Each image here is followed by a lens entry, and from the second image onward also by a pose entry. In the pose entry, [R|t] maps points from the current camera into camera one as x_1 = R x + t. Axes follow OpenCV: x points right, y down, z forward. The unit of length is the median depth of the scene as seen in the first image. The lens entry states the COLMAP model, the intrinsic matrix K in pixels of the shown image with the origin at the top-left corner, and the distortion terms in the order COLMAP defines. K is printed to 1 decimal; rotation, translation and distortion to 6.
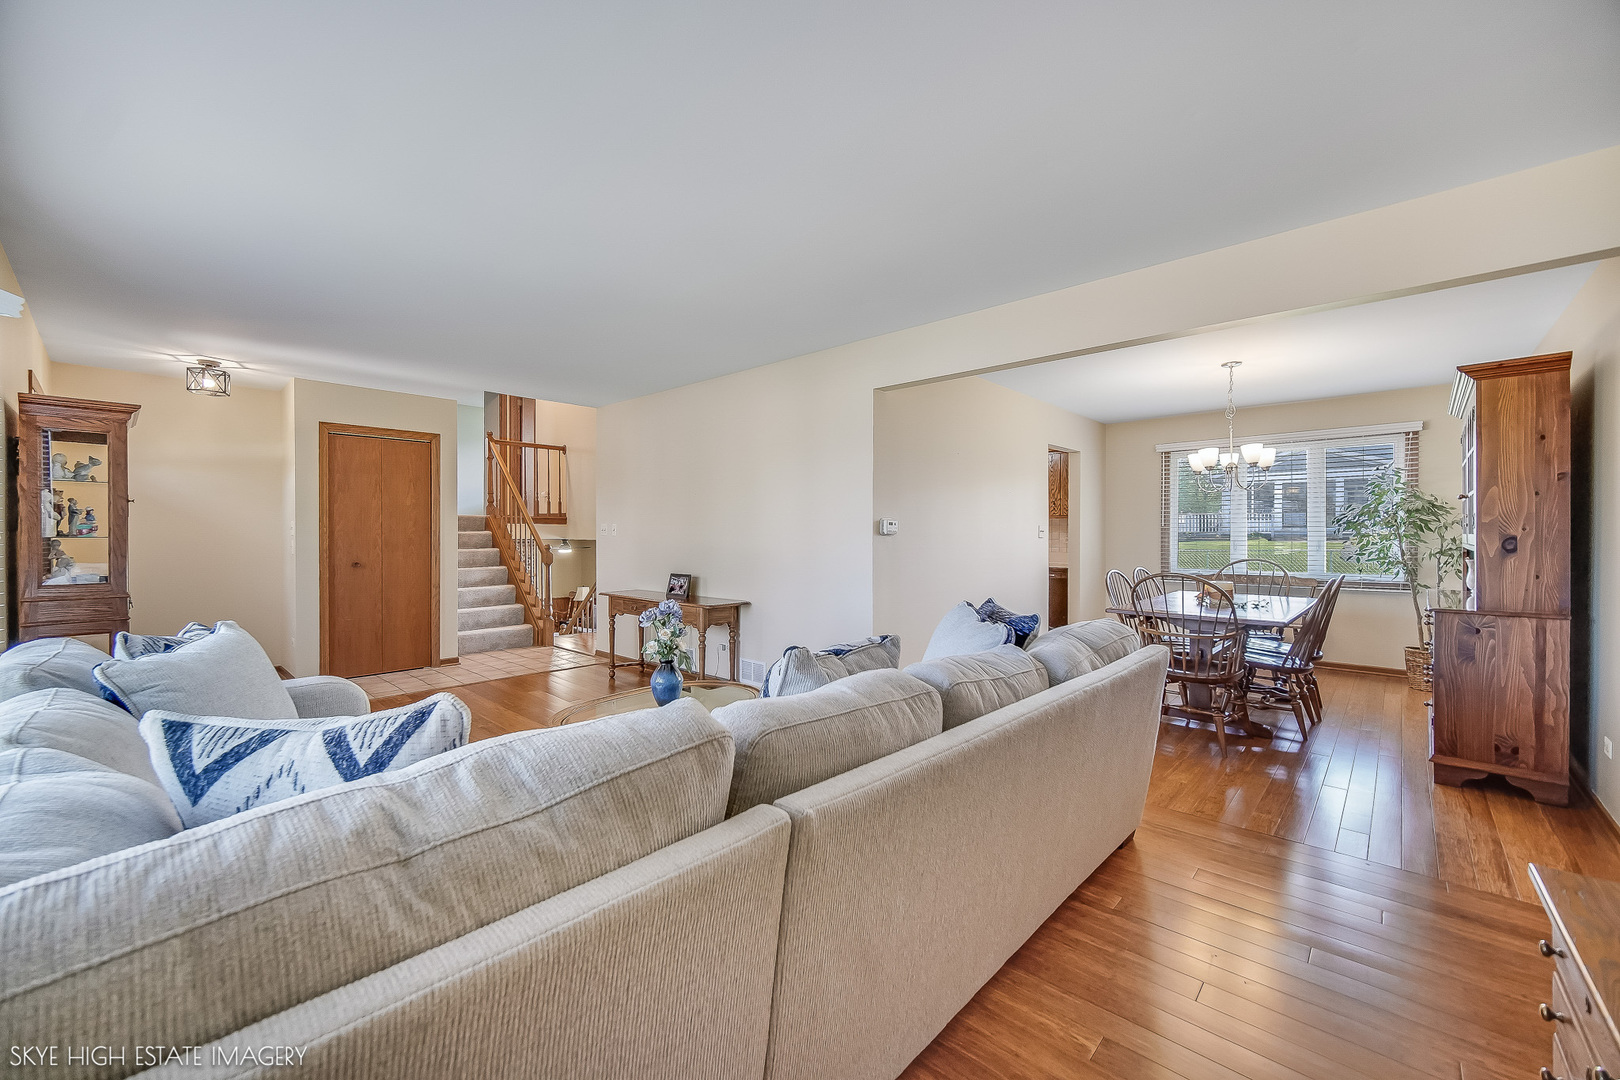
lens RADIAL K [[638.0, 0, 811.9], [0, 638.0, 536.7], [0, 0, 1]] dist [-0.002380, -0.000217]
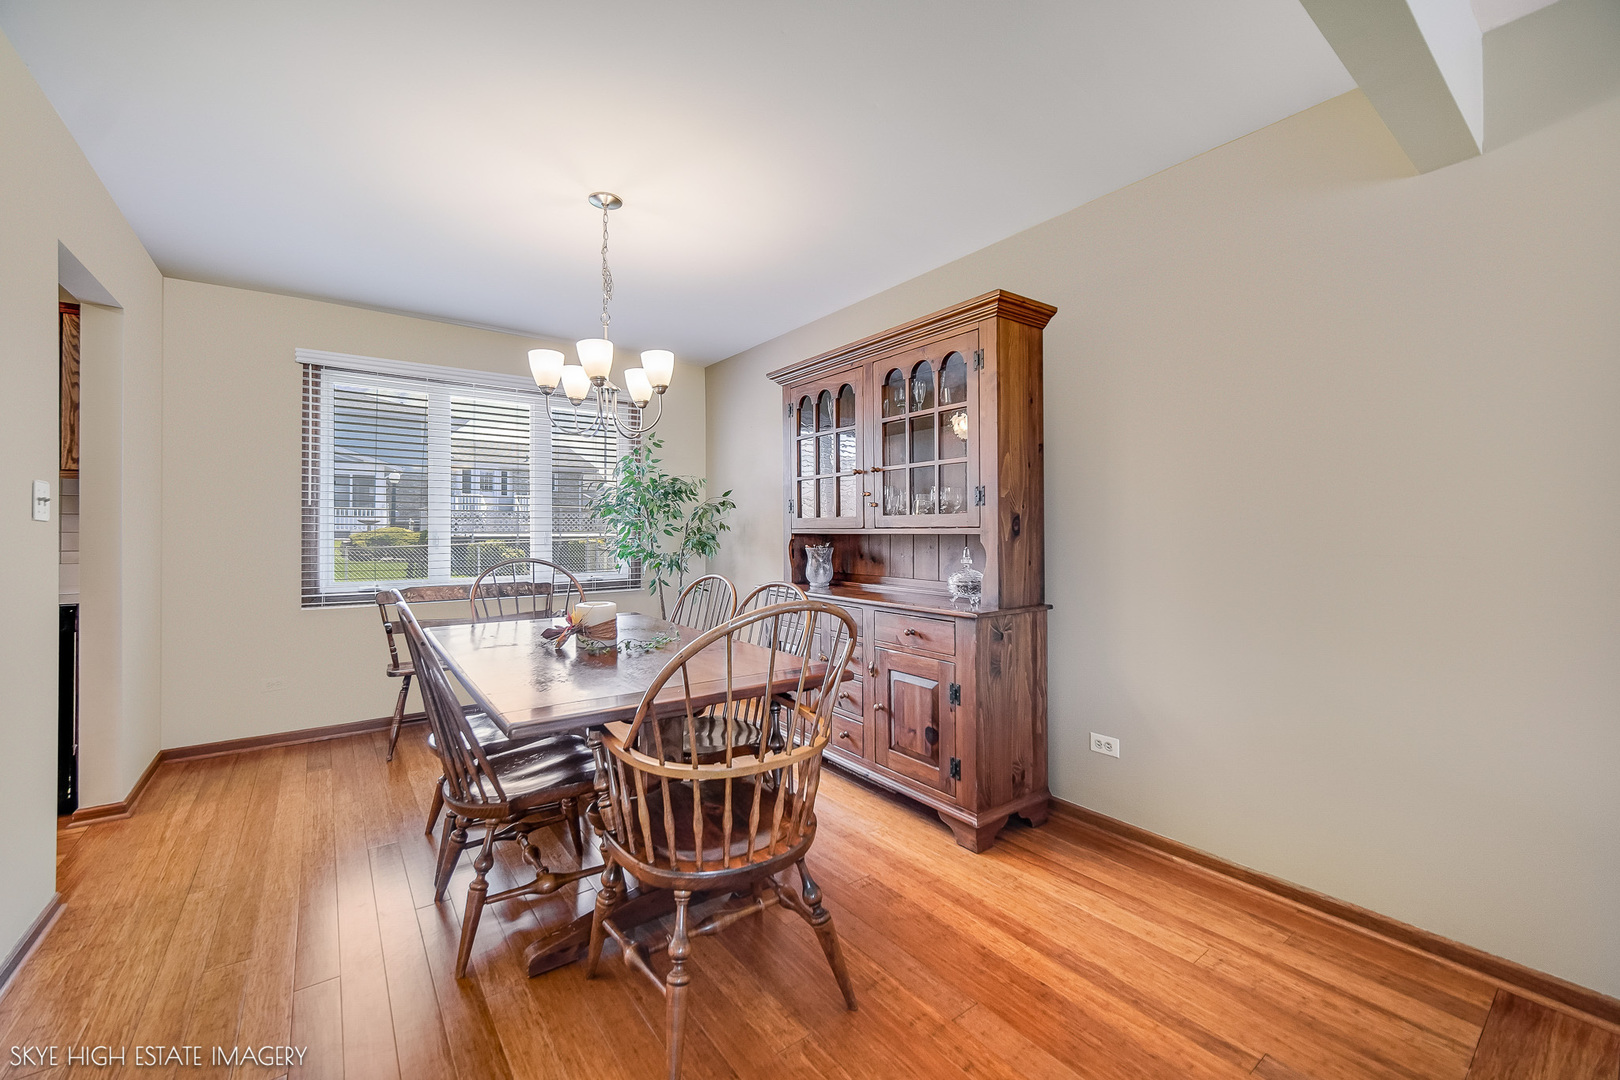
lens RADIAL K [[638.0, 0, 806.1], [0, 638.0, 525.7], [0, 0, 1]] dist [-0.002380, -0.000217]
pose [[0.174453, 0.010079, 0.984614, 0.236209], [0.006453, 0.999914, -0.011379, 0.020307], [-0.984644, 0.008339, 0.174373, 1.112891]]
